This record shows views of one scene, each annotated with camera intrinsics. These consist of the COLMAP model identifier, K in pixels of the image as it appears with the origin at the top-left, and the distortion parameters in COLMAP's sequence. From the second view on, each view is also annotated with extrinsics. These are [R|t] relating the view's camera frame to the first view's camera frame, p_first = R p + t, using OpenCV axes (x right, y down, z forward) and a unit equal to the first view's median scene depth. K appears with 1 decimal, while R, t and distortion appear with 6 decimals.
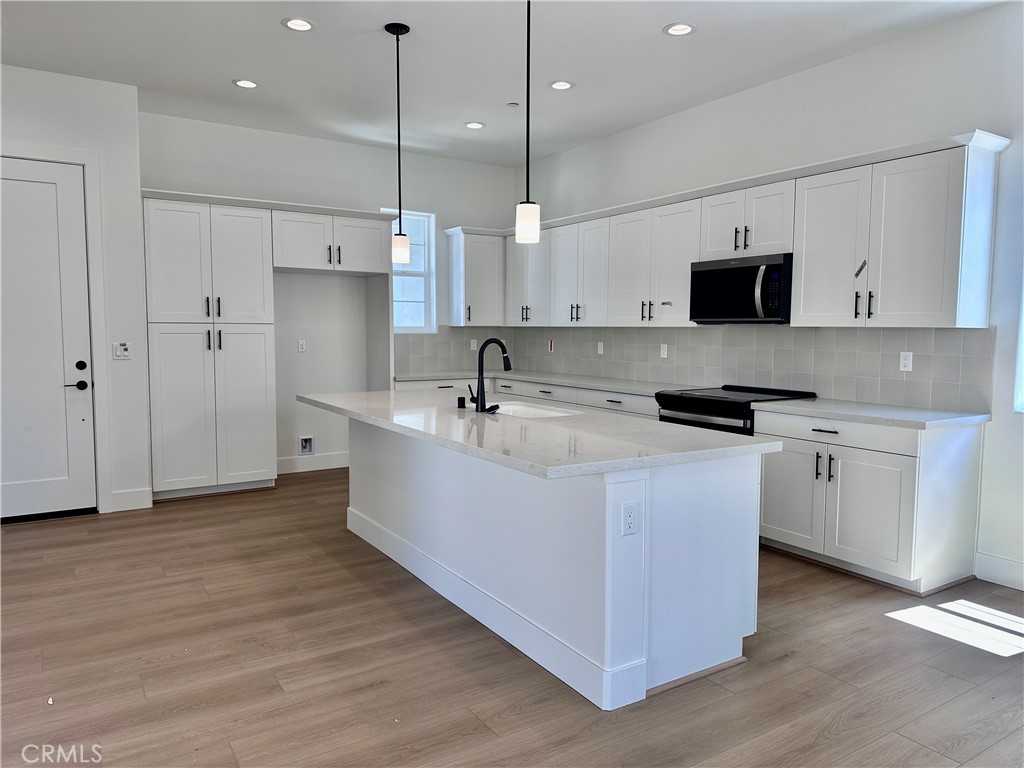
lens RADIAL K [[716.3, 0, 507.4], [0, 716.3, 380.7], [0, 0, 1]] dist [0.038483, -0.038785]
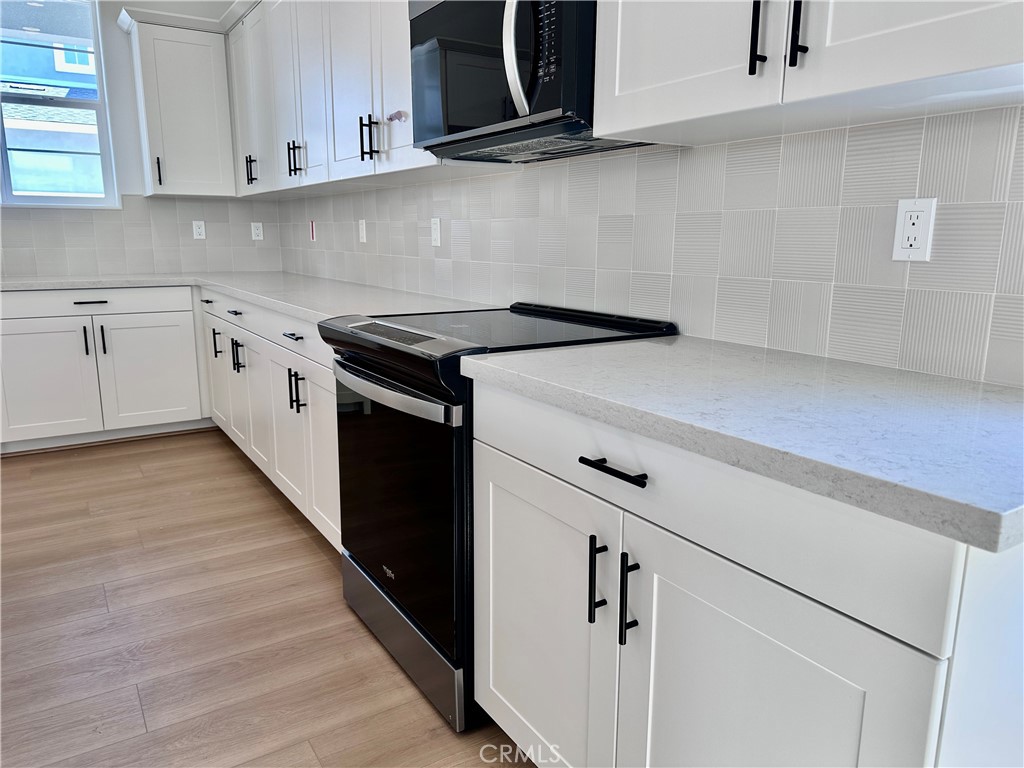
lens RADIAL K [[716.3, 0, 514.1], [0, 716.3, 383.8], [0, 0, 1]] dist [0.038483, -0.038785]
pose [[0.999999, -0.000056, -0.001724, 0.363271], [0.000278, 0.991597, 0.129362, -0.001104], [0.001702, -0.129362, 0.991596, 0.652343]]
